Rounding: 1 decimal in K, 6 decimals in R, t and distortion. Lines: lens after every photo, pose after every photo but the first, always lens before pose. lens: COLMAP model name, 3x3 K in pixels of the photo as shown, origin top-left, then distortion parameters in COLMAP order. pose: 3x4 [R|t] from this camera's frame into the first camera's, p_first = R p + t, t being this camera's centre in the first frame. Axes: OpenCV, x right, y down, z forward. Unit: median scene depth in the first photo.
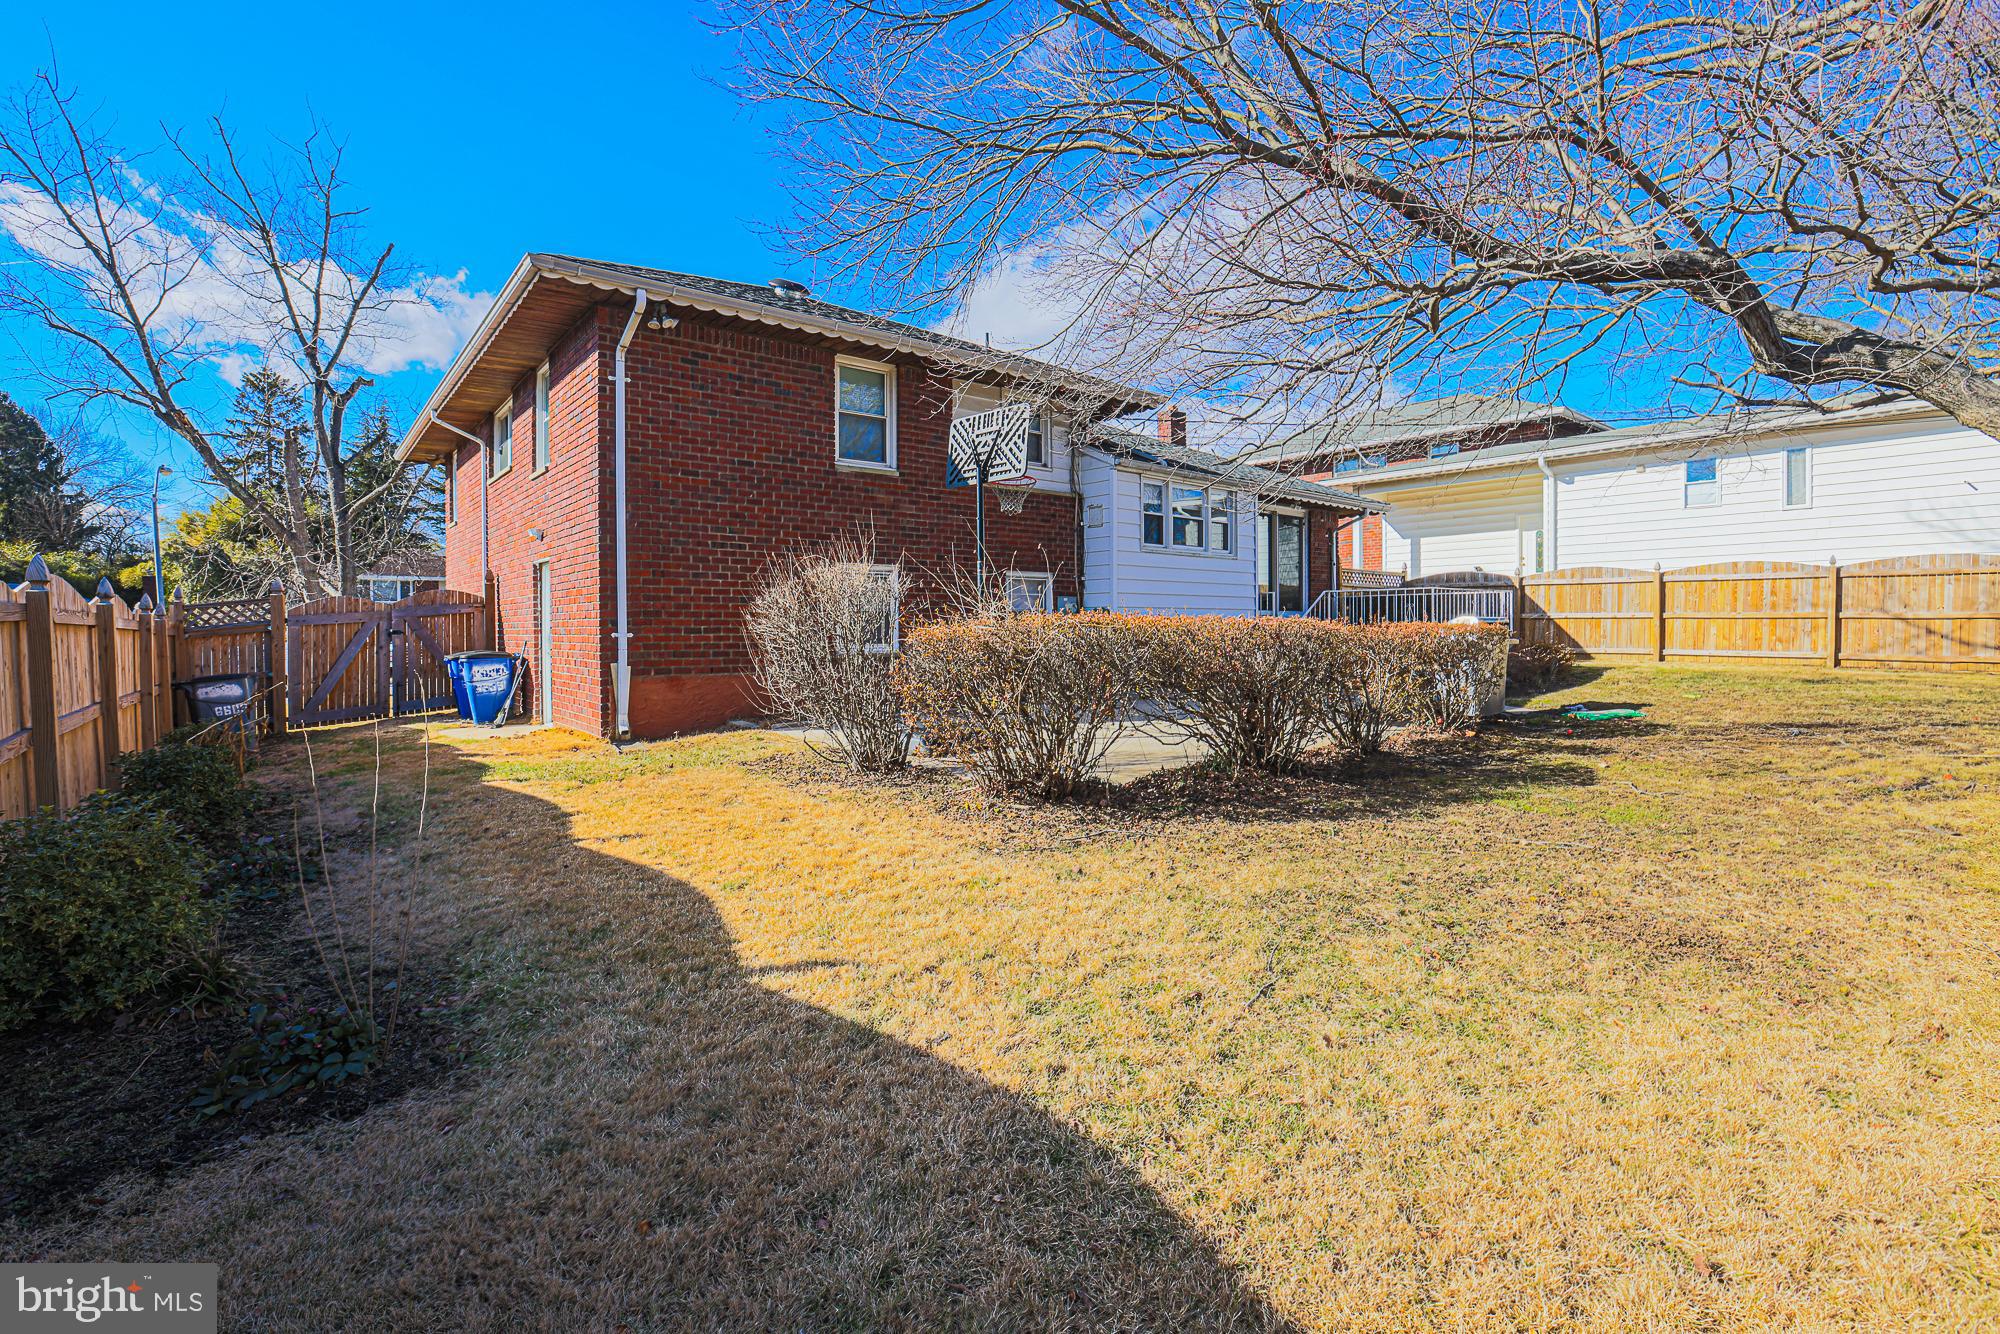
lens RADIAL K [[897.0, 0, 1001.0], [0, 897.0, 654.2], [0, 0, 1]] dist [-0.011331, 0.000509]
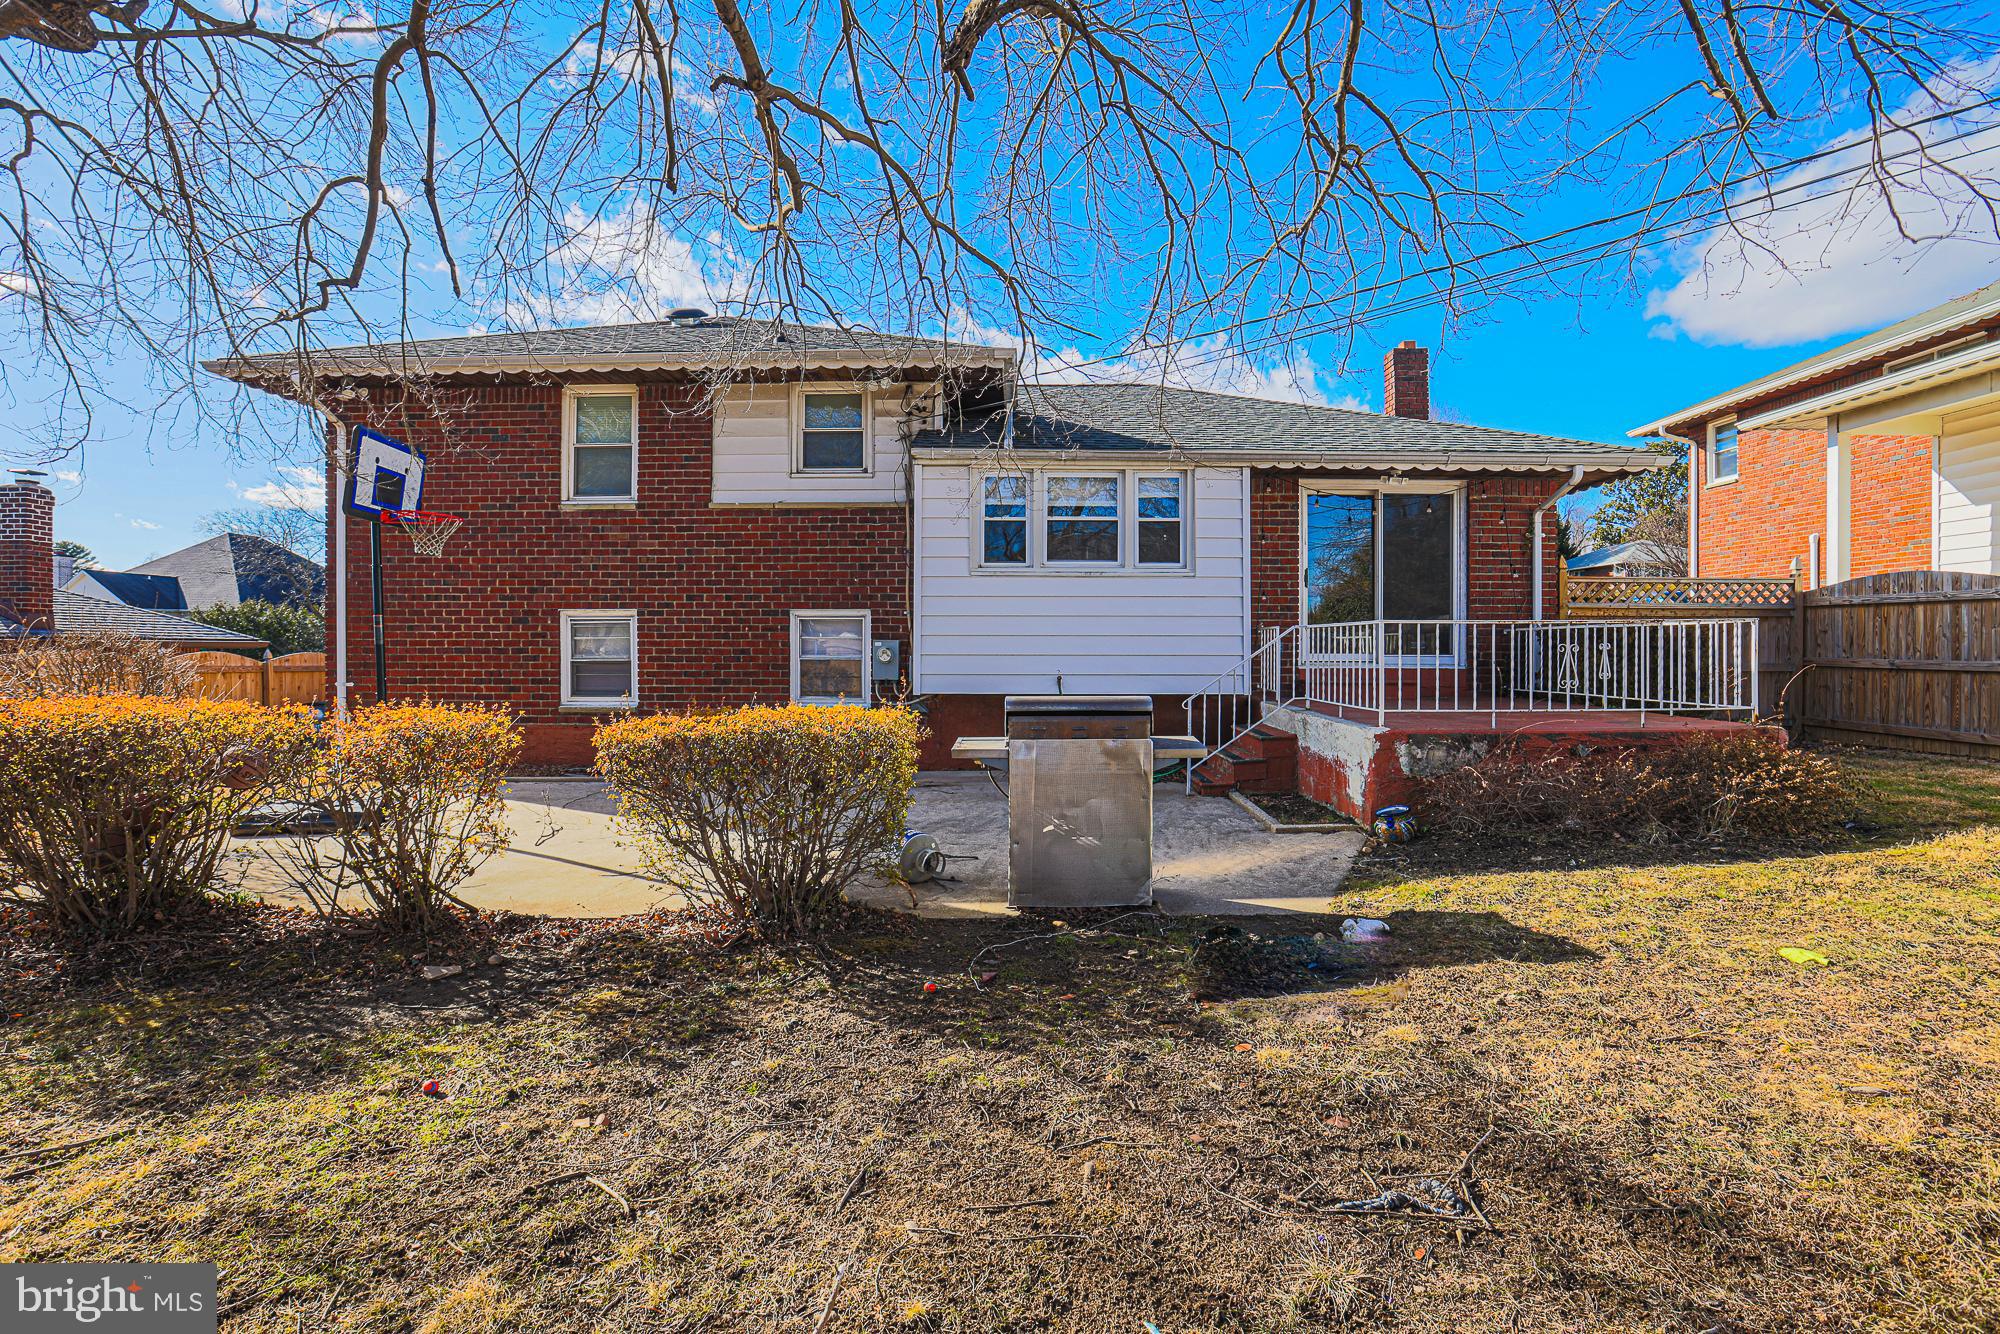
lens RADIAL K [[897.0, 0, 1000.5], [0, 897.0, 667.9], [0, 0, 1]] dist [-0.011331, 0.000509]
pose [[0.766617, 0.006555, -0.642071, 0.755761], [-0.024923, 0.999498, -0.019553, -0.034606], [0.641621, 0.030992, 0.766396, 0.577670]]
